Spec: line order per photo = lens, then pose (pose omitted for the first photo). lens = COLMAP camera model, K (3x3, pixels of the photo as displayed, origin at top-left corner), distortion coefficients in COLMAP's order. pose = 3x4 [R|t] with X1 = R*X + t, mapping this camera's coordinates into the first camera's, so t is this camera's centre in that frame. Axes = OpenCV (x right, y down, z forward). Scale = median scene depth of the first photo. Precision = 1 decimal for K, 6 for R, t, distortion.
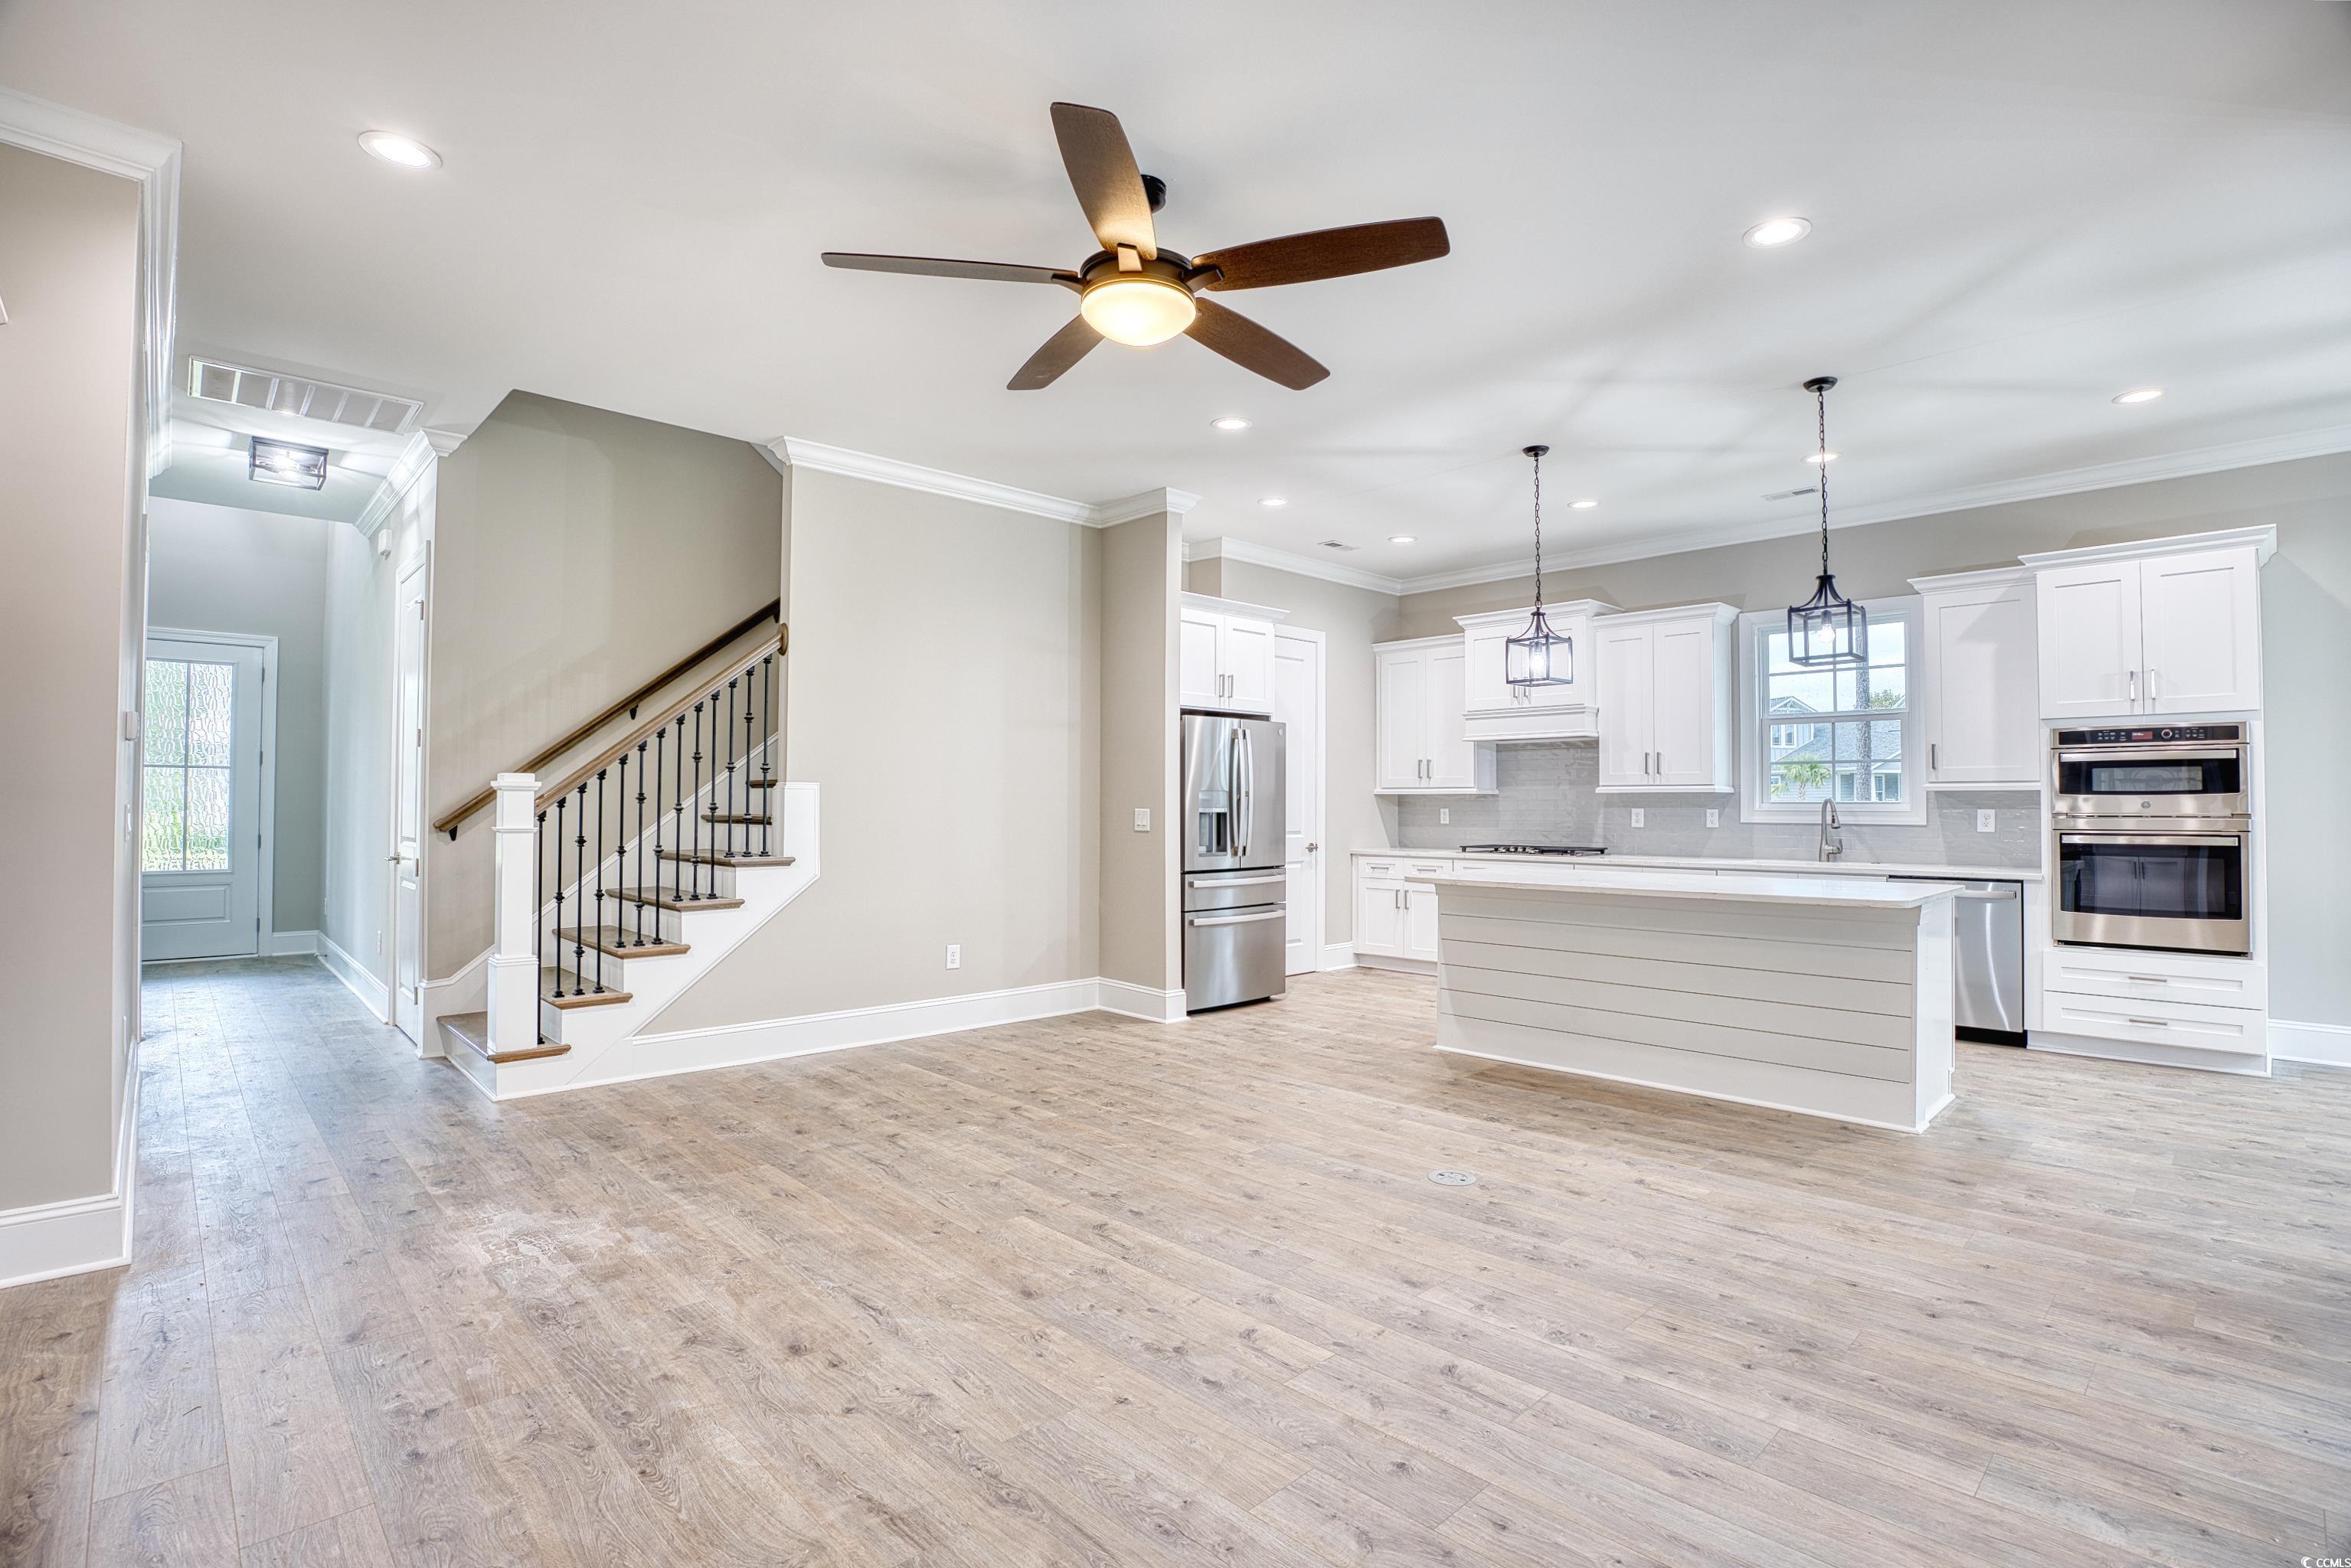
lens RADIAL K [[1104.3, 0, 1167.9], [0, 1104.3, 784.5], [0, 0, 1]] dist [-0.061700, 0.016709]
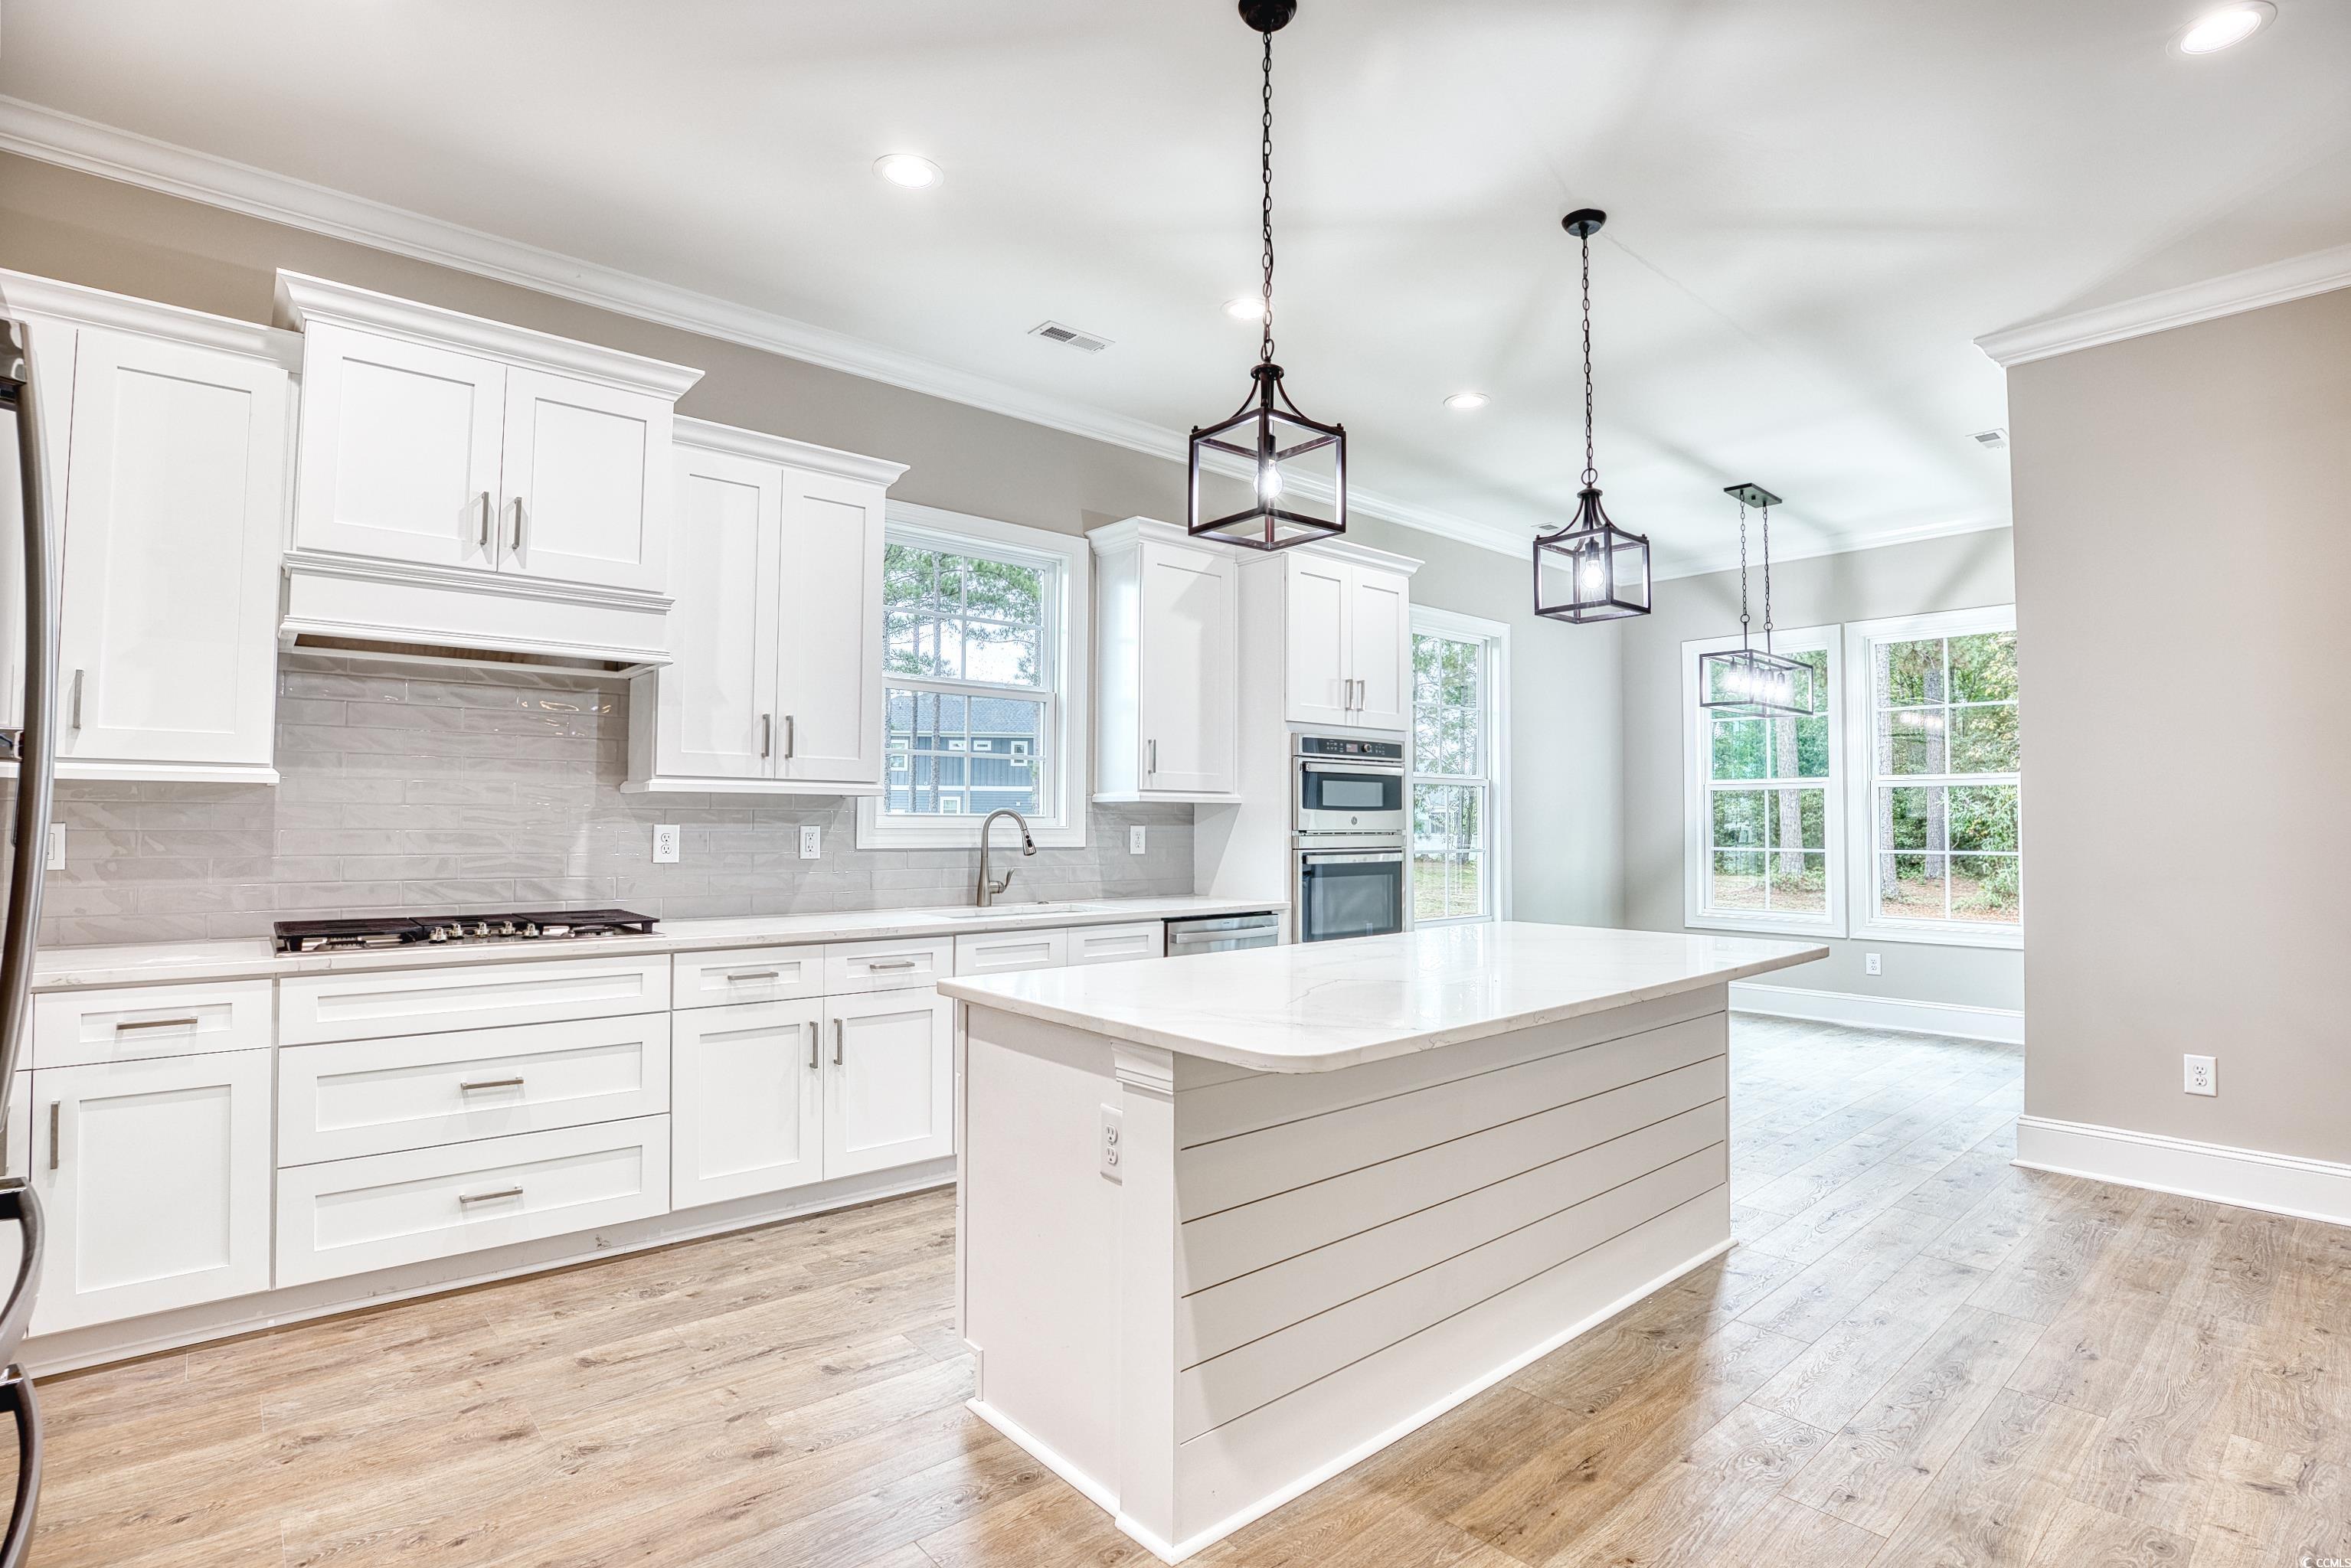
lens RADIAL K [[1145.5, 0, 1216.7], [0, 1145.5, 780.8], [0, 0, 1]] dist [-0.068370, 0.019750]
pose [[0.025535, 0.034644, 0.999073, -0.109881], [-0.021499, 0.999187, -0.034099, 0.021274], [-0.999443, -0.020608, 0.026259, 1.115555]]
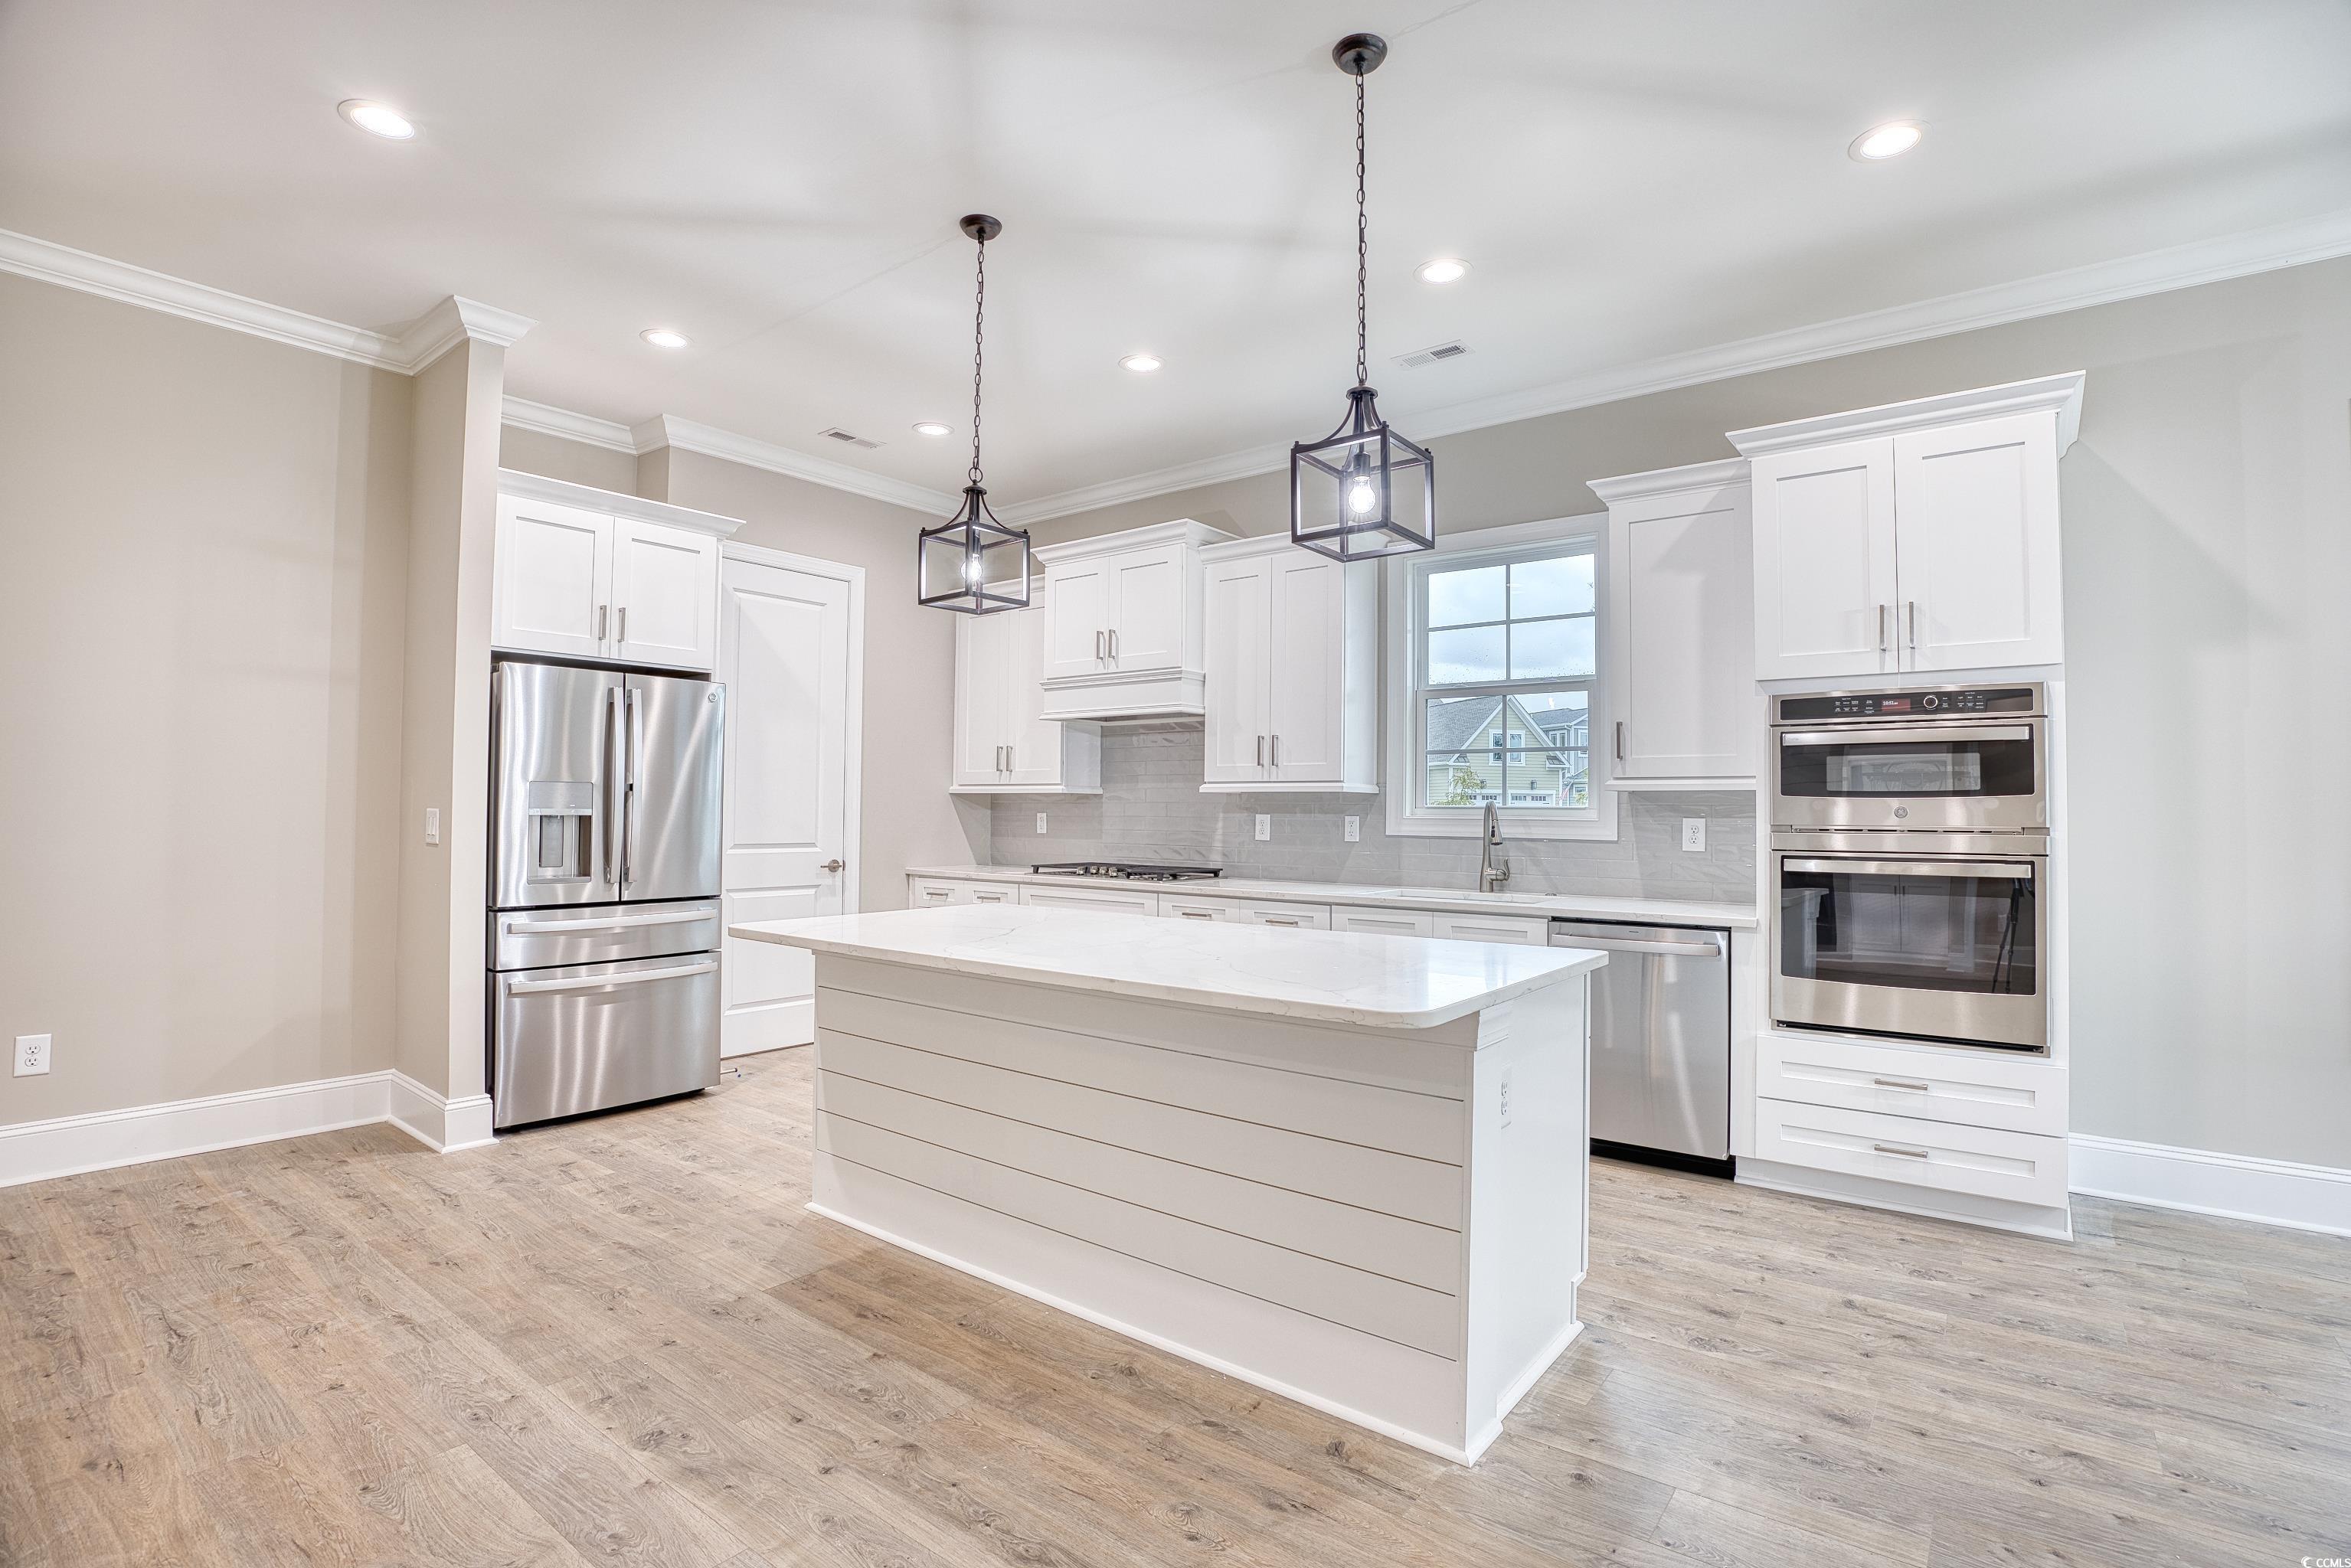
lens RADIAL K [[1110.5, 0, 1175.5], [0, 1110.5, 784.0], [0, 0, 1]] dist [-0.063394, 0.016398]
pose [[0.989178, 0.009878, 0.146389, 0.399742], [-0.009098, 0.999941, -0.005993, 0.009949], [-0.146440, 0.004597, 0.989209, 0.423853]]
